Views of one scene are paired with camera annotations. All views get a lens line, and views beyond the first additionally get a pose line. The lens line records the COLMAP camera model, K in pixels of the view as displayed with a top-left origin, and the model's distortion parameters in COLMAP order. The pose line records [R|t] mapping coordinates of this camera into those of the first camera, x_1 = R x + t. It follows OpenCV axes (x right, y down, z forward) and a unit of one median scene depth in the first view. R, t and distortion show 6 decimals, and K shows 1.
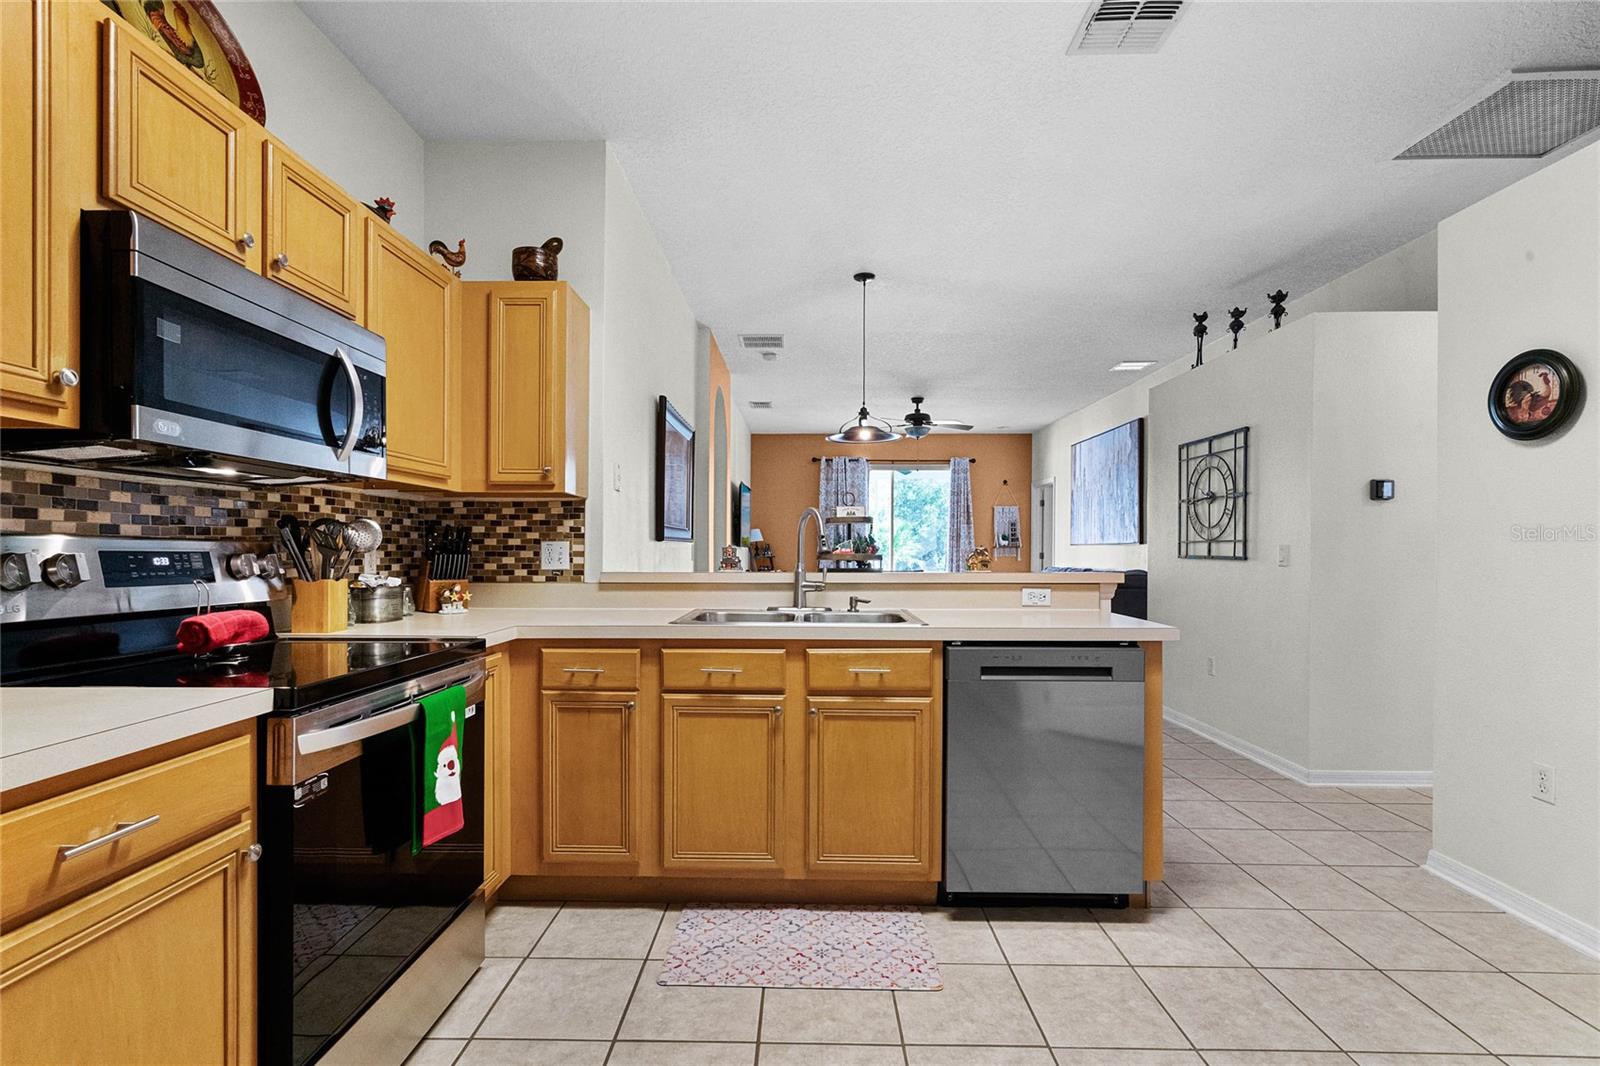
lens RADIAL K [[733.5, 0, 798.6], [0, 733.5, 550.5], [0, 0, 1]] dist [-0.004715, -0.000029]
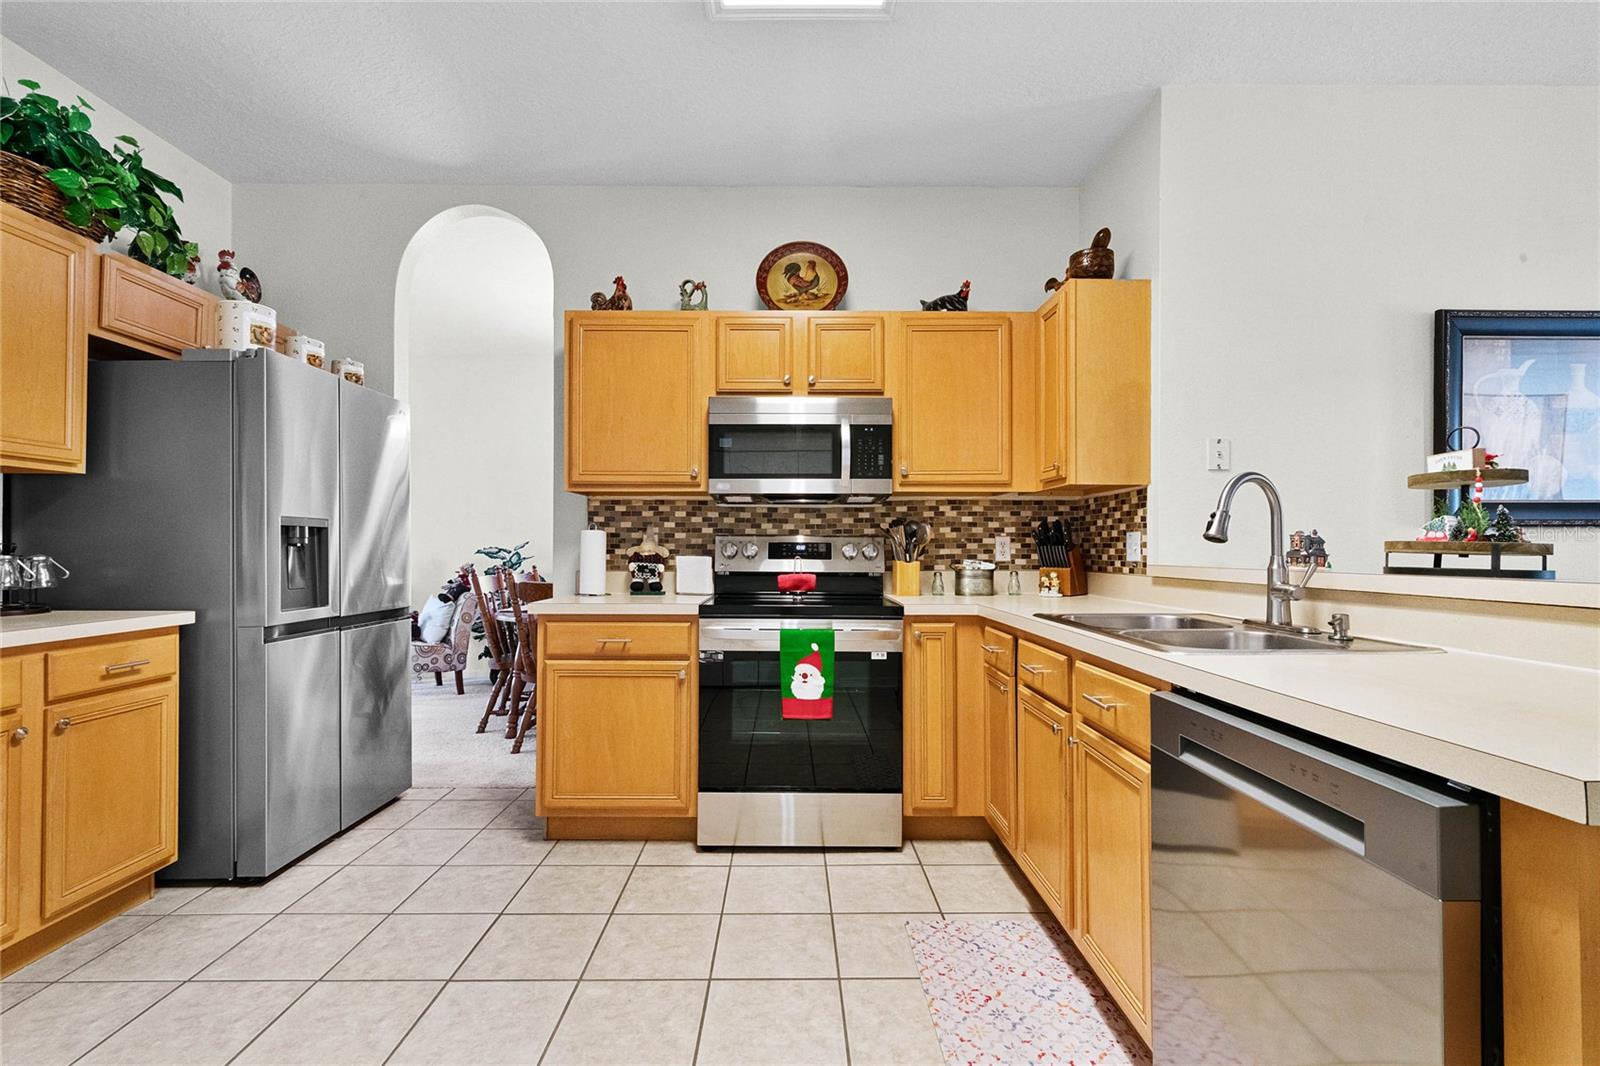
lens RADIAL K [[733.5, 0, 799.7], [0, 733.5, 536.6], [0, 0, 1]] dist [-0.004715, -0.000029]
pose [[0.024397, -0.018241, -0.999536, 0.813039], [-0.001909, 0.999831, -0.018293, 0.015669], [0.999701, 0.002355, 0.024358, 0.695159]]
